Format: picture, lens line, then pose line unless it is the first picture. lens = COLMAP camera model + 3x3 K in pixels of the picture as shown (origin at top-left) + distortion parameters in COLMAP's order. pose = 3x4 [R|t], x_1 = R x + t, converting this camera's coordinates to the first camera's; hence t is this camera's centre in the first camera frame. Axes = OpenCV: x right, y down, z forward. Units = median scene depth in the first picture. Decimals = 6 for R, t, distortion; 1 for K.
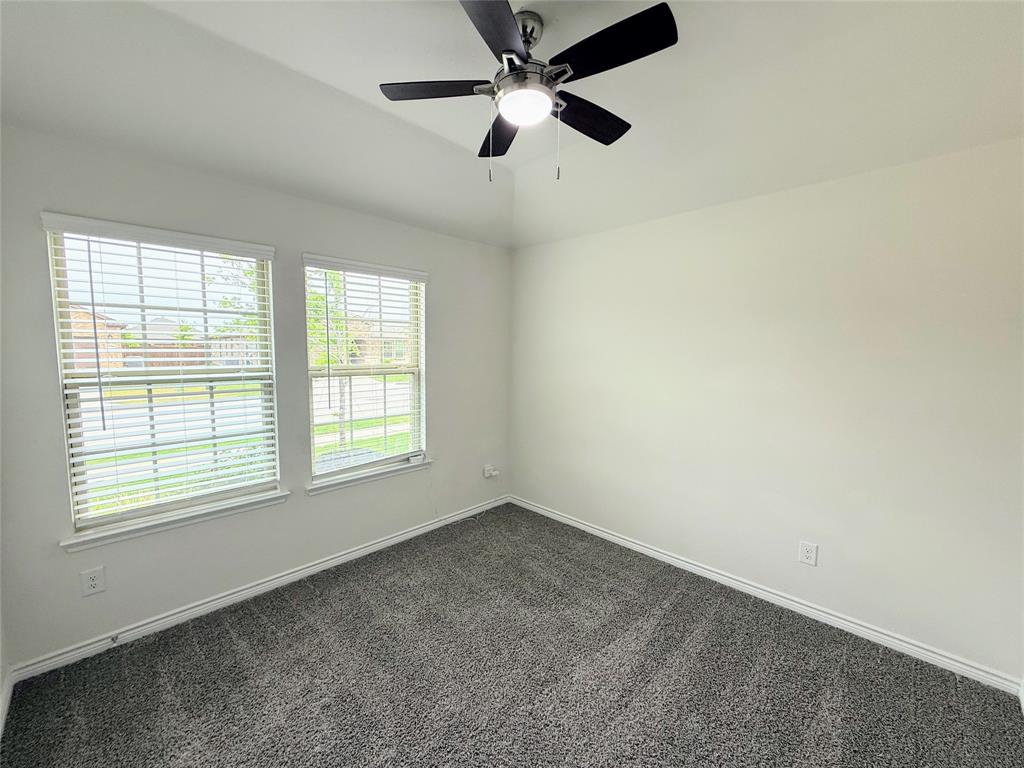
lens RADIAL K [[406.7, 0, 508.7], [0, 406.7, 385.2], [0, 0, 1]] dist [-0.000146, 0.000000]
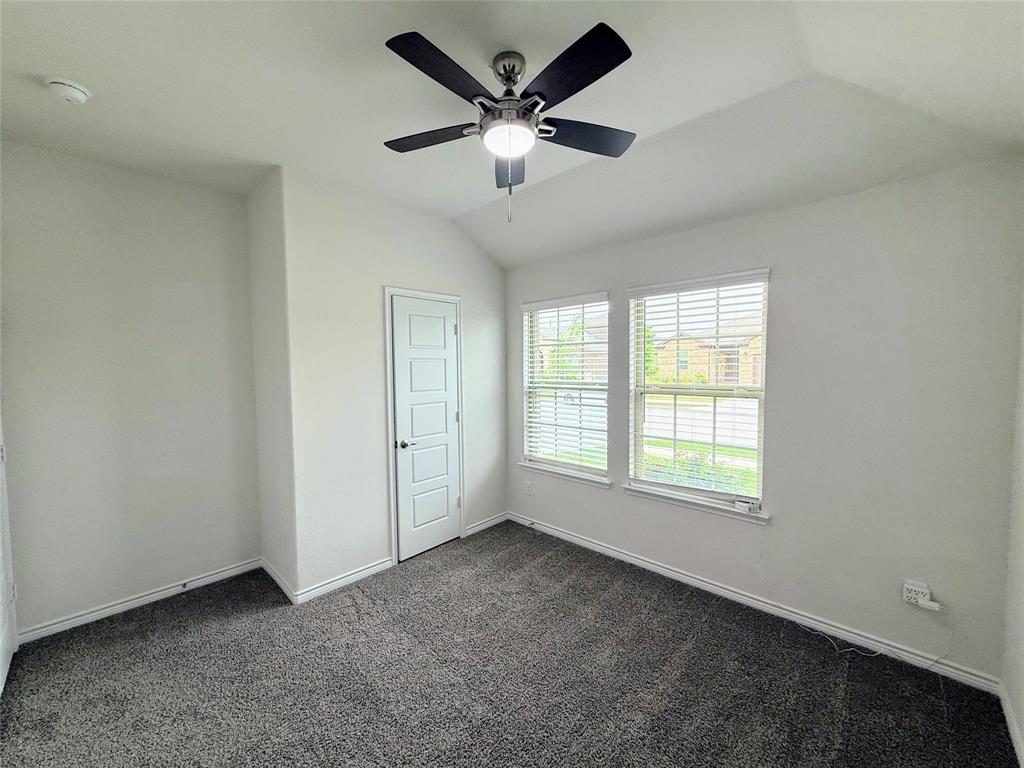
lens RADIAL K [[406.7, 0, 508.7], [0, 406.7, 385.2], [0, 0, 1]] dist [-0.000146, 0.000000]
pose [[0.014353, 0.045537, -0.998860, 0.709583], [-0.077618, 0.995999, 0.044291, -0.068817], [0.996880, 0.076894, 0.017831, 0.659463]]
